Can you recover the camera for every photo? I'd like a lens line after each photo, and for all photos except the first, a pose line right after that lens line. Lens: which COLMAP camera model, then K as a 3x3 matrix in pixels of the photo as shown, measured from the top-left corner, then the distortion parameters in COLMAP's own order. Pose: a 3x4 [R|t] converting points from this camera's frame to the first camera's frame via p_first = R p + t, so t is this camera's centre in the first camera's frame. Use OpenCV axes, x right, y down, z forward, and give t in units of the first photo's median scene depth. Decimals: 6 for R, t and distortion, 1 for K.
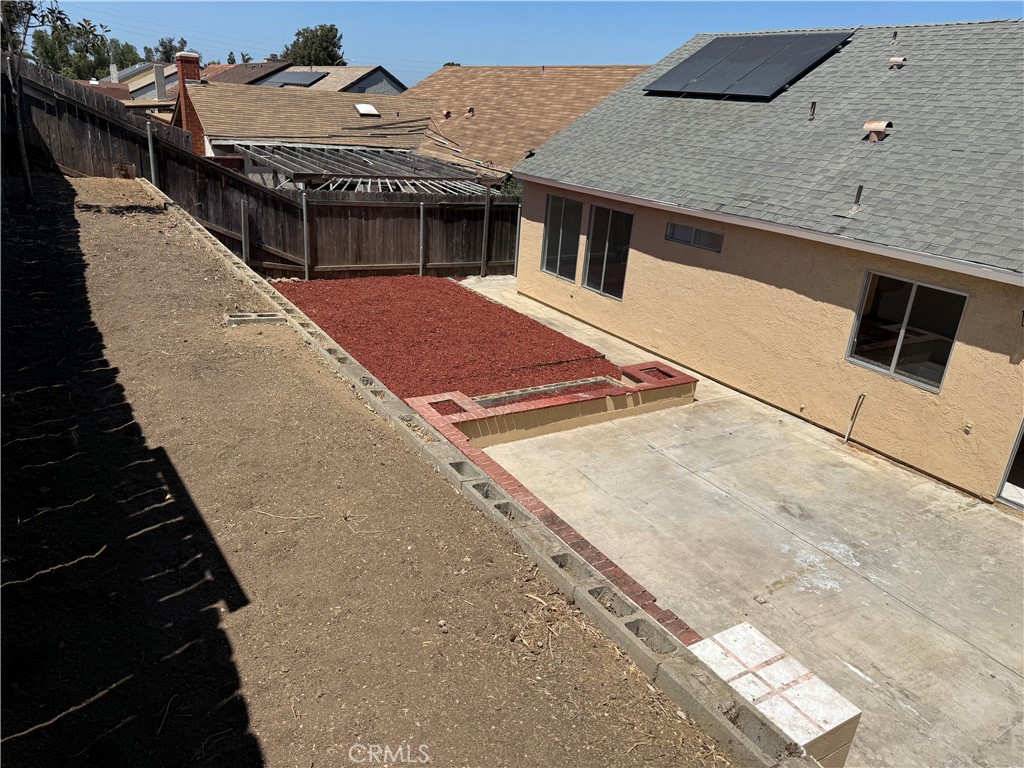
lens RADIAL K [[718.5, 0, 513.2], [0, 718.5, 388.1], [0, 0, 1]] dist [0.060879, -0.081841]
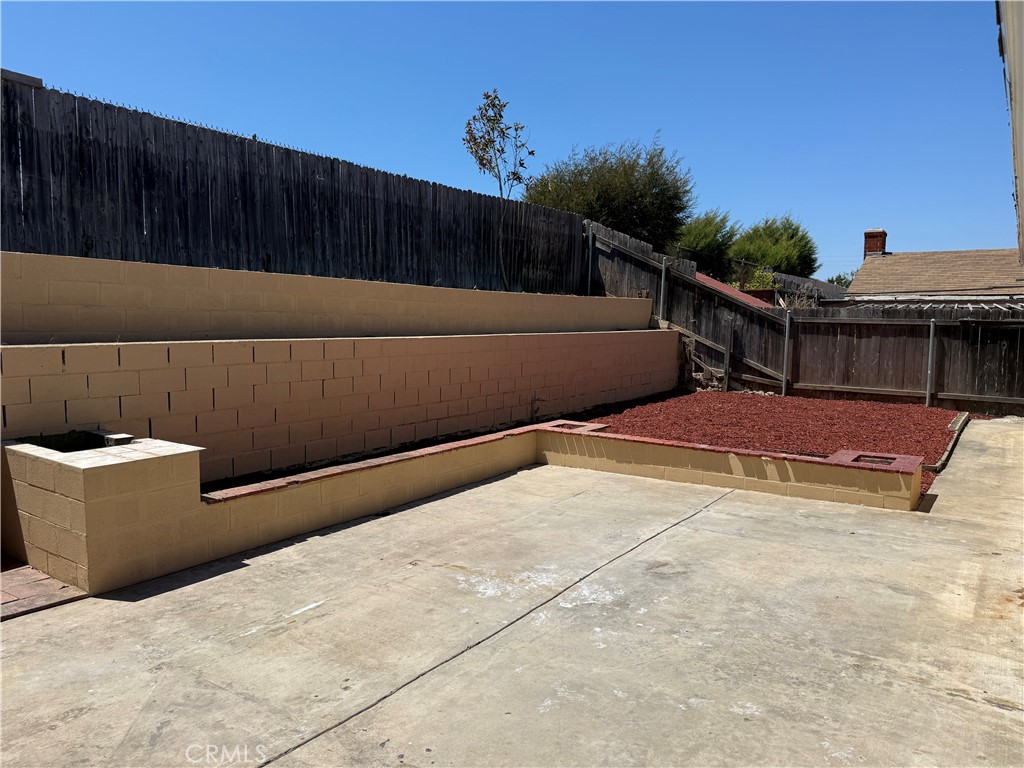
lens RADIAL K [[718.5, 0, 502.4], [0, 718.5, 380.9], [0, 0, 1]] dist [0.060879, -0.081841]
pose [[0.386387, 0.012252, -0.922255, 0.750854], [-0.313148, 0.942260, -0.118679, 0.107273], [0.867550, 0.334659, 0.367914, 0.469259]]
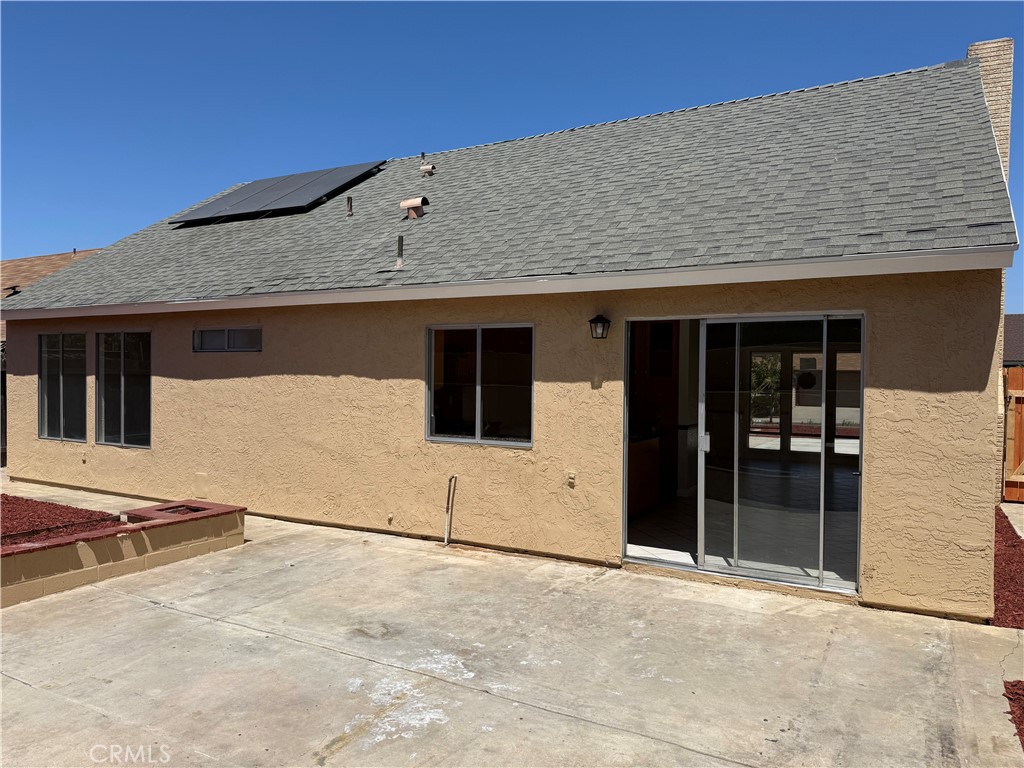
lens RADIAL K [[718.5, 0, 514.7], [0, 718.5, 381.1], [0, 0, 1]] dist [0.060879, -0.081841]
pose [[0.870604, -0.066717, 0.487439, 0.161643], [0.224655, 0.935348, -0.273228, 0.134021], [-0.437697, 0.347379, 0.829307, 0.279975]]
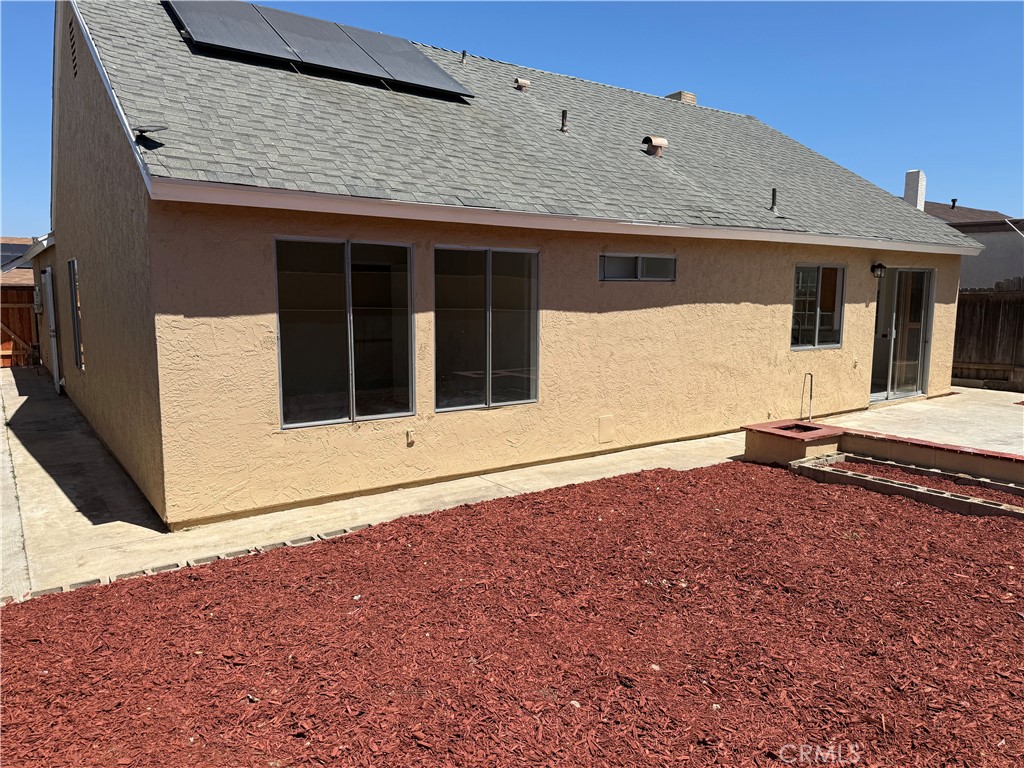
lens RADIAL K [[718.5, 0, 510.7], [0, 718.5, 386.8], [0, 0, 1]] dist [0.060879, -0.081841]
pose [[-0.059566, -0.192717, 0.979445, -0.563397], [0.360210, 0.910929, 0.201142, -0.347594], [-0.930968, 0.364786, 0.015158, 1.366720]]
